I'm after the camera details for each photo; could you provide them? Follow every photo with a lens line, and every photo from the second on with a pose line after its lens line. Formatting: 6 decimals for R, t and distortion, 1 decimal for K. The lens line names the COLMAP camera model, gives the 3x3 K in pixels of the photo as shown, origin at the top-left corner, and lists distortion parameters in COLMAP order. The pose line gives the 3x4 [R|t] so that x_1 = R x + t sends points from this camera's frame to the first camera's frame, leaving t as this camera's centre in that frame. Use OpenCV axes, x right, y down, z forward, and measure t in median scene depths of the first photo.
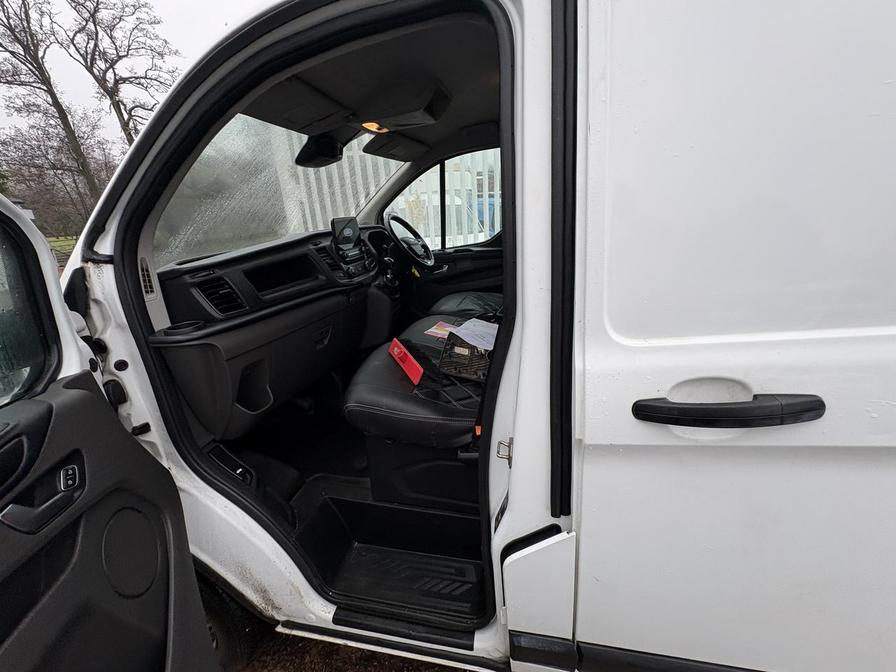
lens RADIAL K [[356.4, 0, 448.0], [0, 356.4, 336.0], [0, 0, 1]] dist [0.000537, -0.000247]
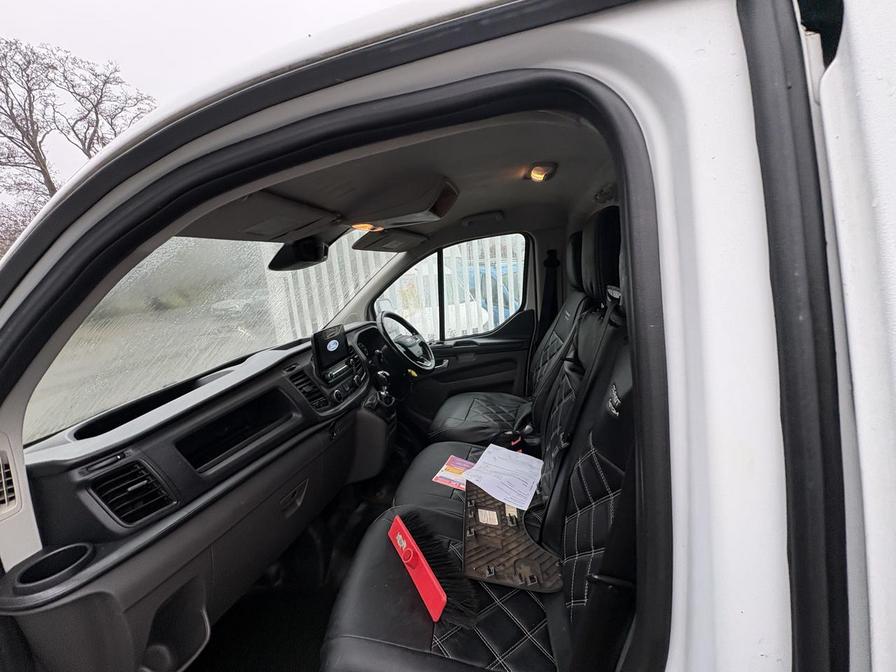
lens RADIAL K [[356.4, 0, 448.0], [0, 356.4, 336.0], [0, 0, 1]] dist [0.000537, -0.000247]
pose [[0.998766, -0.026896, 0.041748, -0.050663], [0.033197, 0.986811, -0.158438, -0.166695], [-0.036936, 0.159629, 0.986486, 0.180842]]
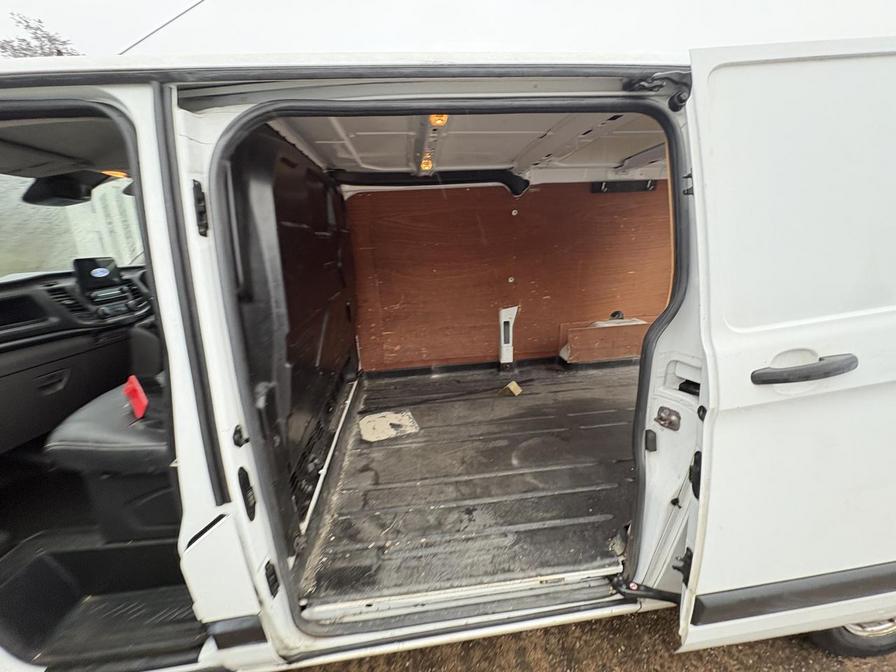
lens RADIAL K [[355.2, 0, 449.3], [0, 355.2, 336.2], [0, 0, 1]] dist [0.001157, 0.000037]
pose [[0.939765, -0.045171, 0.338824, 0.266656], [0.077373, 0.993613, -0.082138, 0.034812], [-0.332949, 0.103406, 0.937258, -0.204437]]
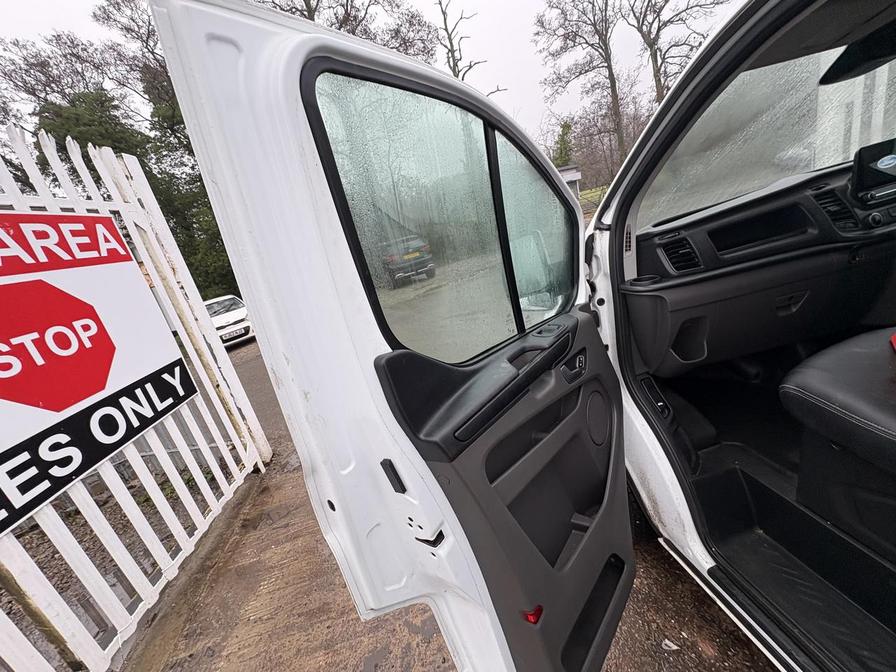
lens RADIAL K [[355.2, 0, 449.3], [0, 355.2, 336.2], [0, 0, 1]] dist [0.001157, 0.000037]
pose [[0.384563, 0.247811, -0.889214, 0.094963], [-0.095415, 0.968803, 0.228726, -0.030919], [0.918154, -0.003115, 0.396211, -0.079836]]
